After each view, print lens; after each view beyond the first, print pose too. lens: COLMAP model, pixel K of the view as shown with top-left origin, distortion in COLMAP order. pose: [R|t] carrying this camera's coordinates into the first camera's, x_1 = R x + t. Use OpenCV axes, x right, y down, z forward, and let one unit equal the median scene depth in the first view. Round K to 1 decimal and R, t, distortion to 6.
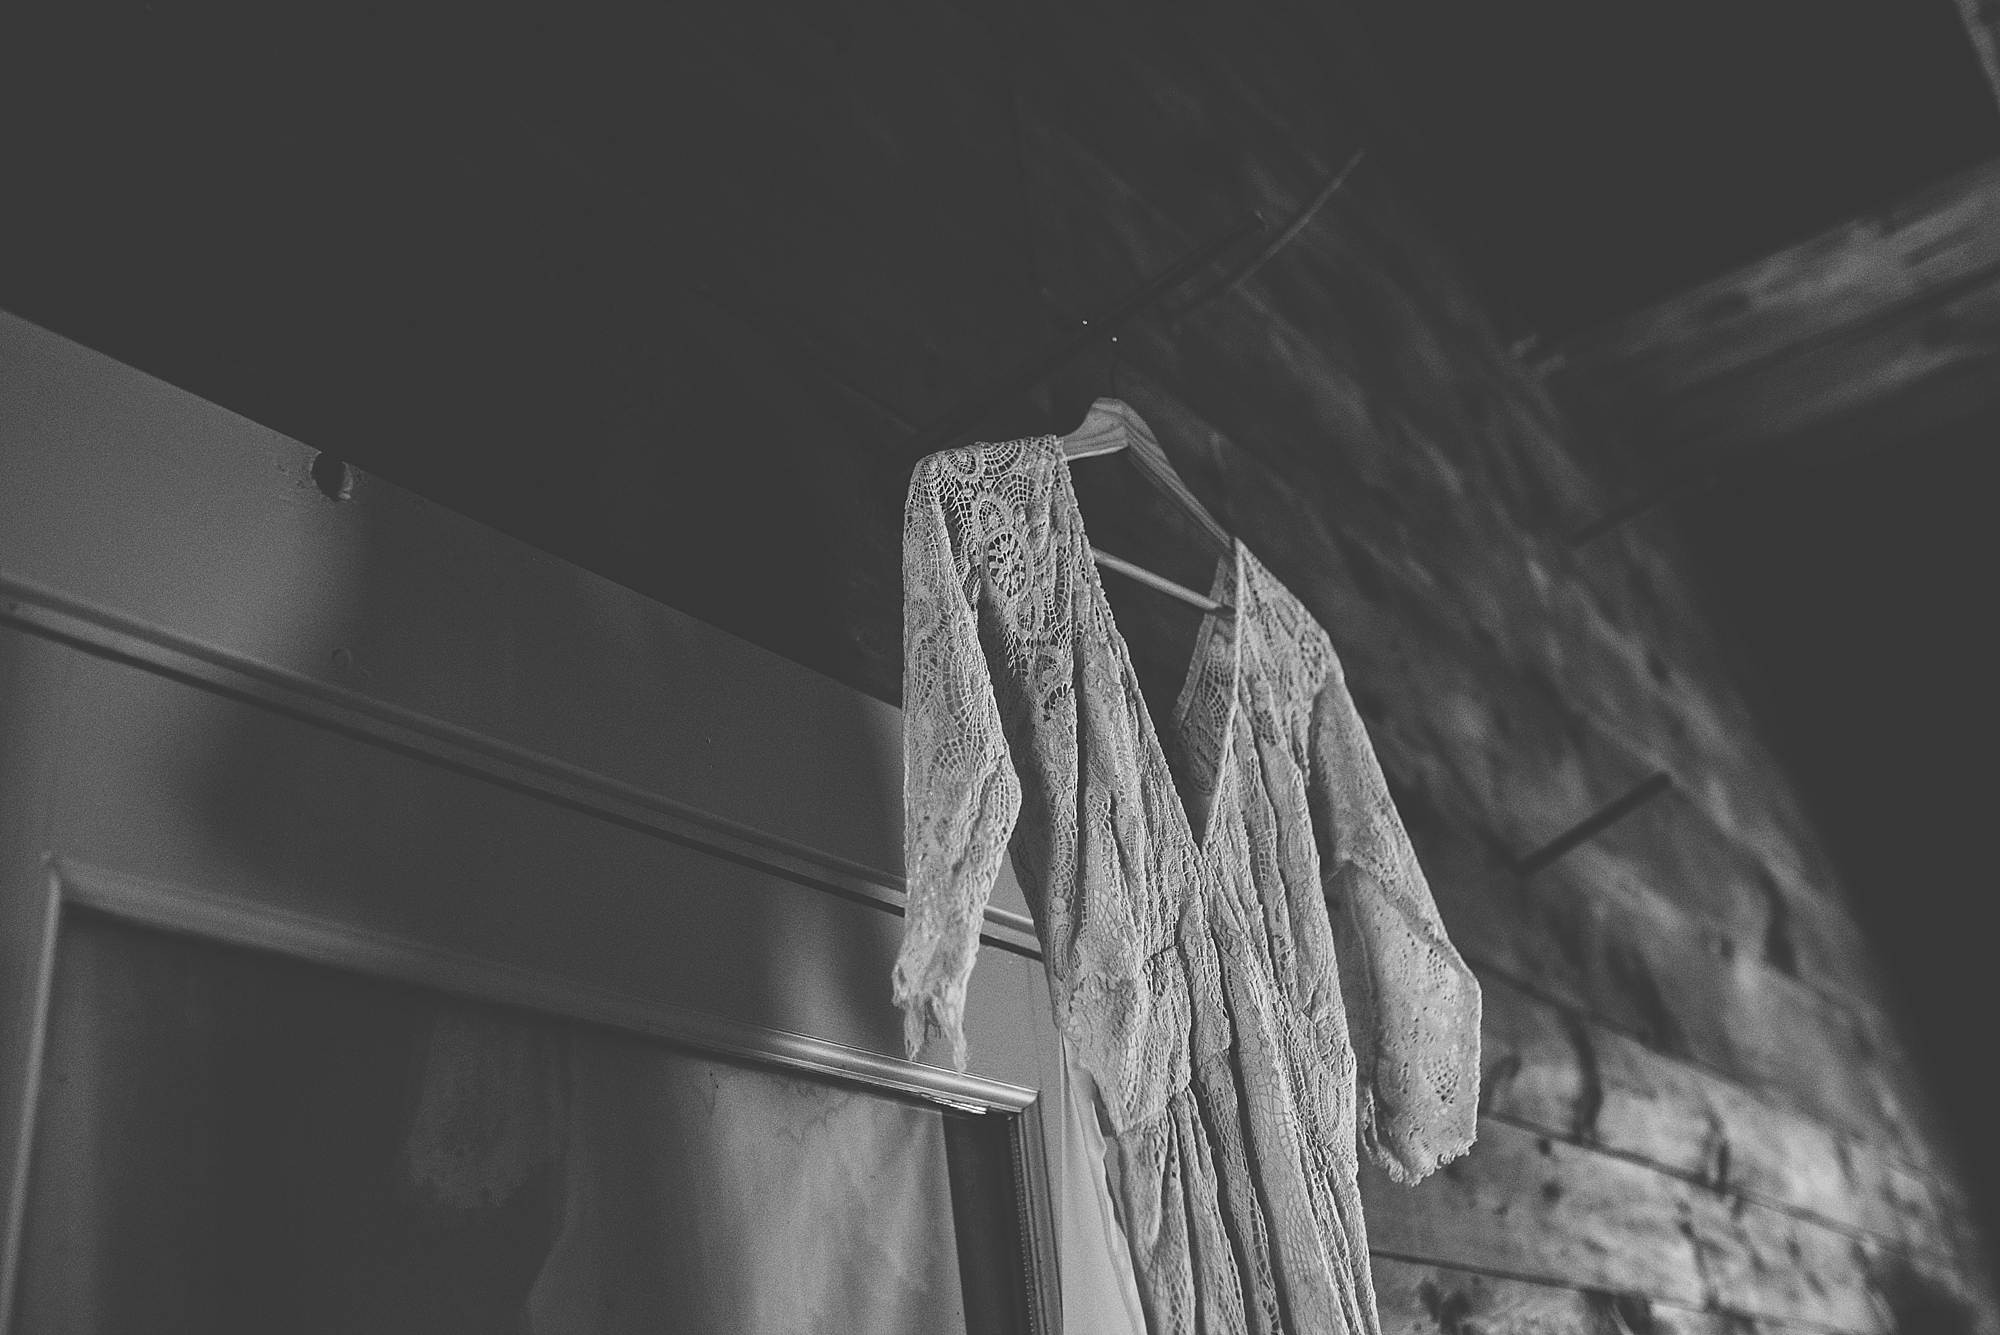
lens RADIAL K [[1910.7, 0, 1000.0], [0, 1910.7, 667.5], [0, 0, 1]] dist [-0.061958, 0.091398]
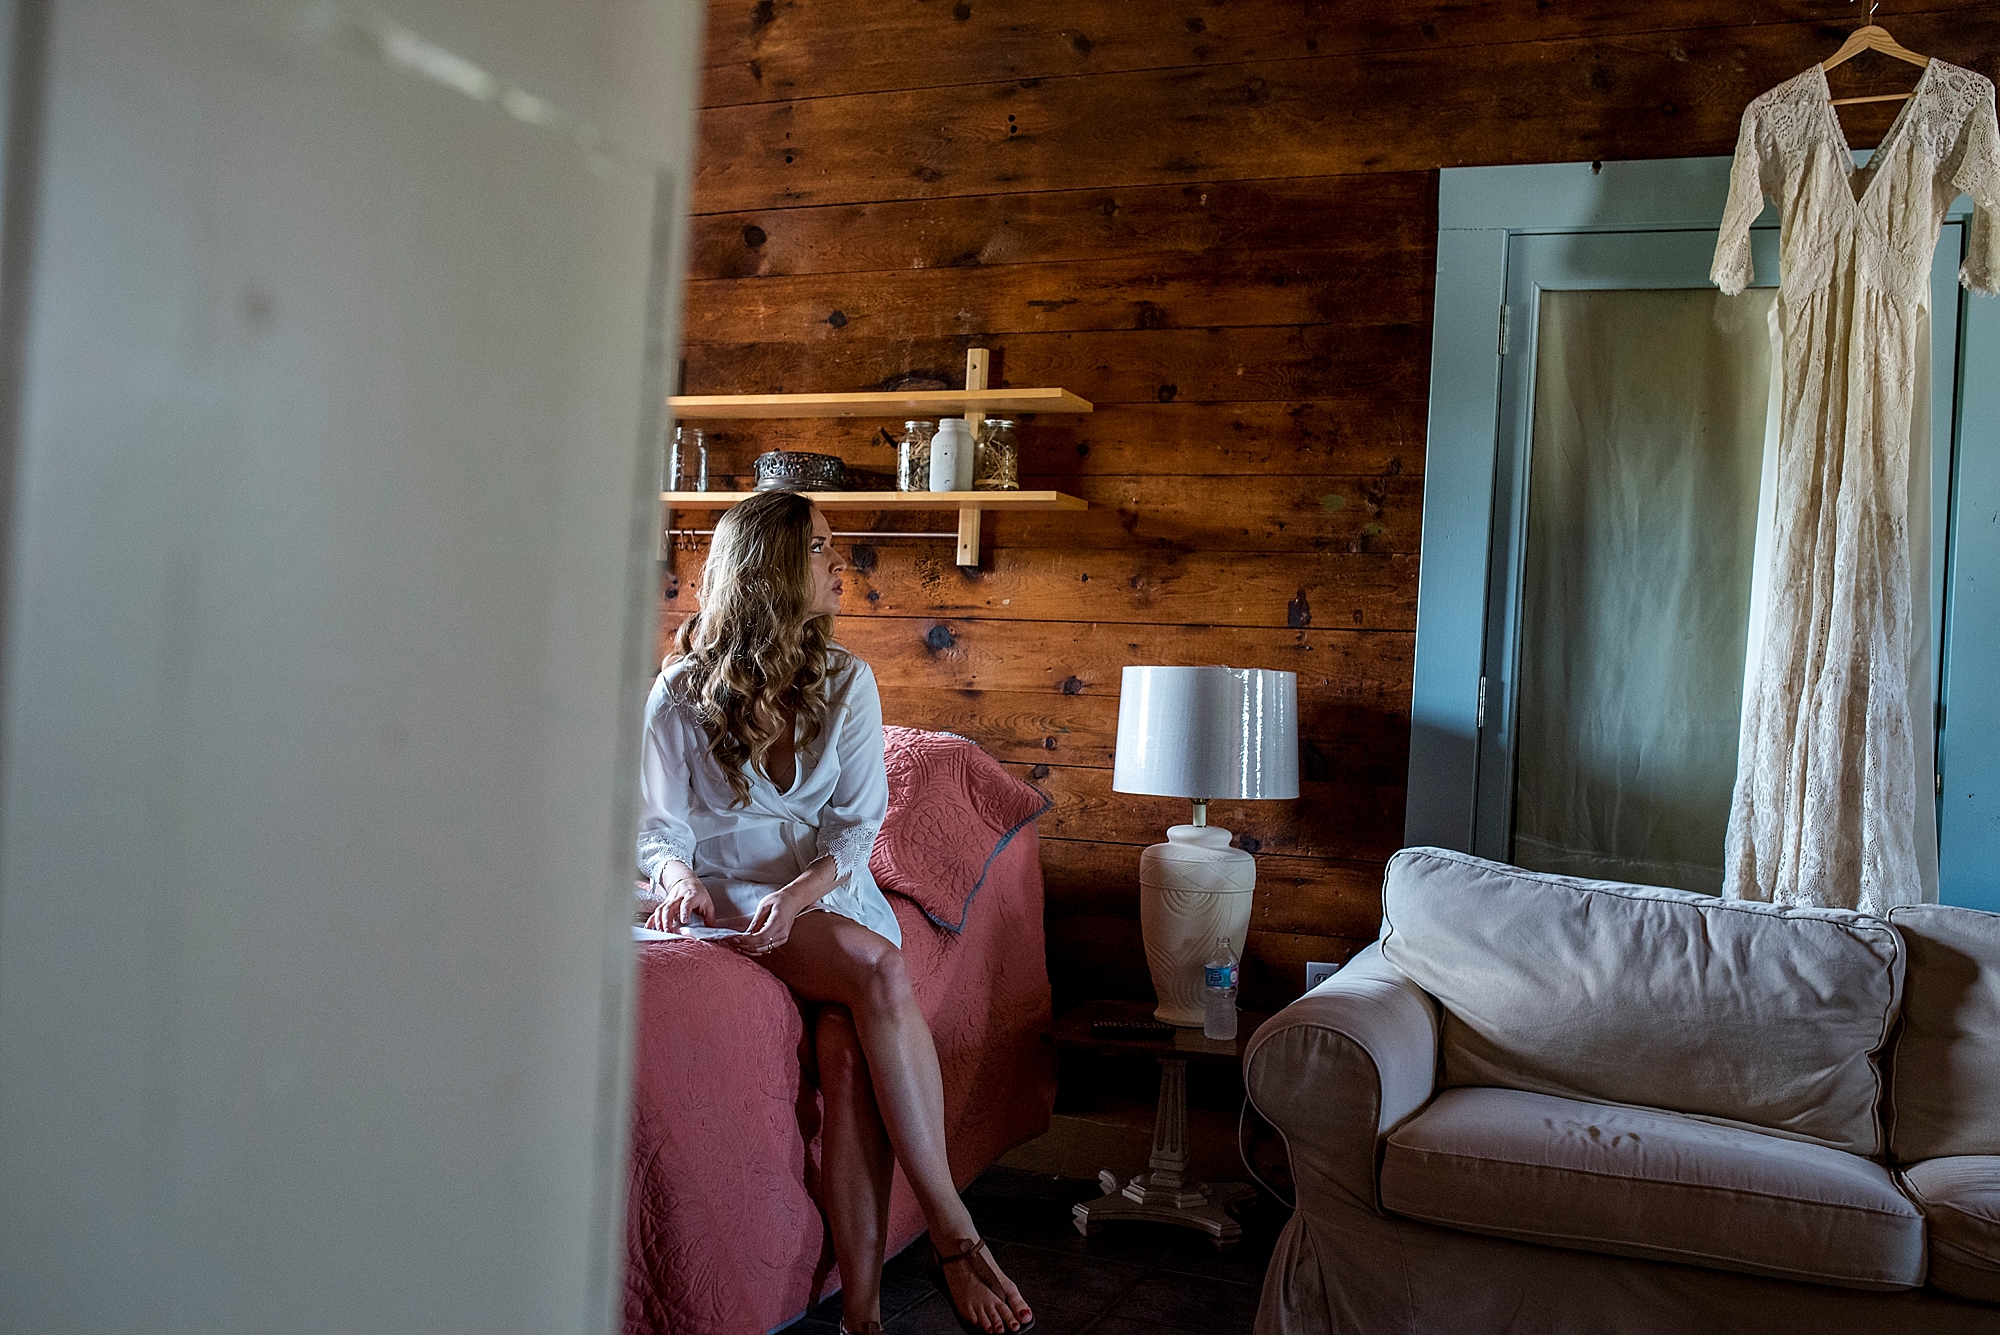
lens RADIAL K [[1910.7, 0, 1000.0], [0, 1910.7, 667.5], [0, 0, 1]] dist [-0.061958, 0.091398]
pose [[0.267580, 0.109530, -0.957290, 2.760468], [0.352960, 0.913316, 0.203157, -0.331431], [0.896560, -0.392246, 0.205725, -1.165000]]
